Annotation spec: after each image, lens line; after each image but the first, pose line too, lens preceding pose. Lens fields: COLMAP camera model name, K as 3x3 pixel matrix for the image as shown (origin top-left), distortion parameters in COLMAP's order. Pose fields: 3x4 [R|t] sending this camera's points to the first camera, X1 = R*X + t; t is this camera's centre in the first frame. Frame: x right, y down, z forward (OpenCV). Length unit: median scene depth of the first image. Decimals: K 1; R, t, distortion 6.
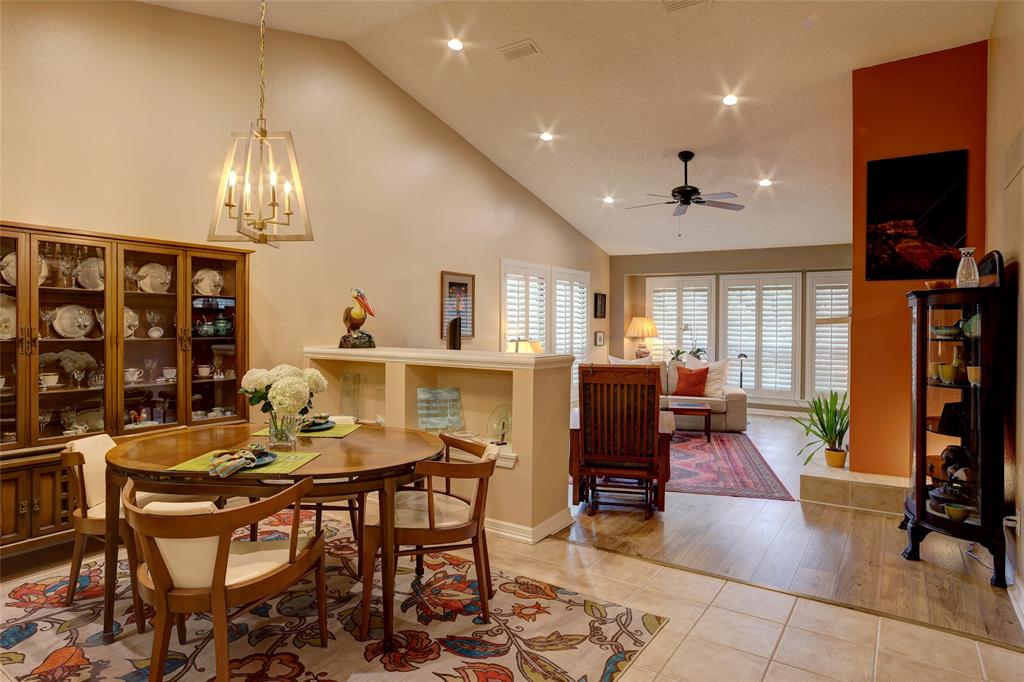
lens RADIAL K [[584.1, 0, 506.5], [0, 584.1, 332.6], [0, 0, 1]] dist [-0.076587, 0.050783]
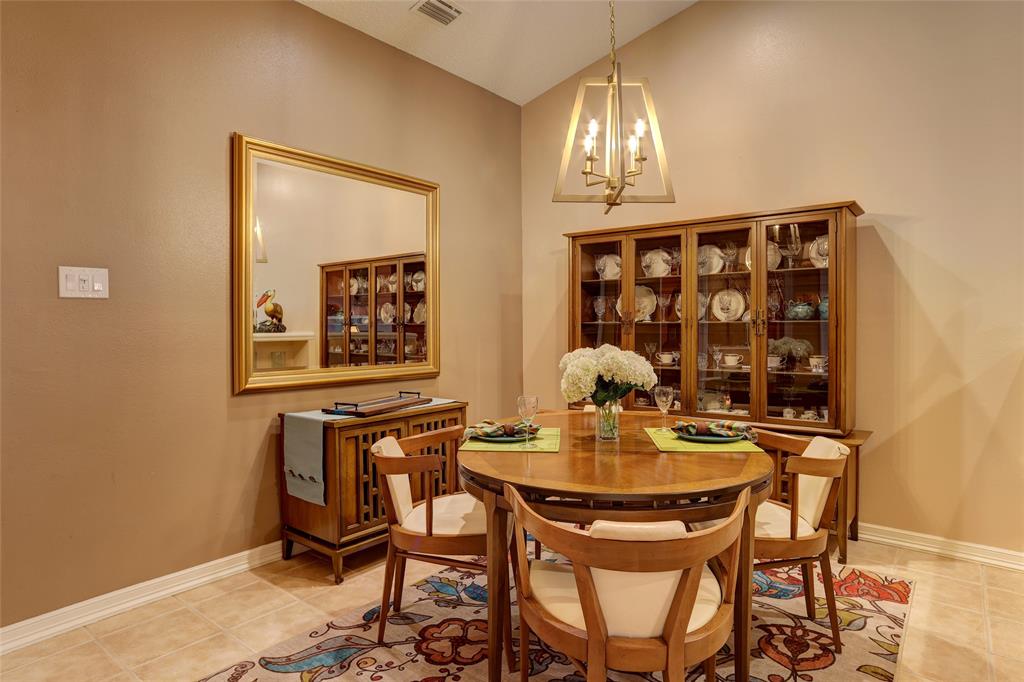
lens RADIAL K [[589.9, 0, 509.5], [0, 589.9, 319.9], [0, 0, 1]] dist [0.001341, 0.000127]
pose [[-0.089796, -0.000077, -0.995960, 0.440647], [0.021091, 0.999776, -0.001979, 0.002623], [0.995737, -0.021183, -0.089774, 0.802299]]
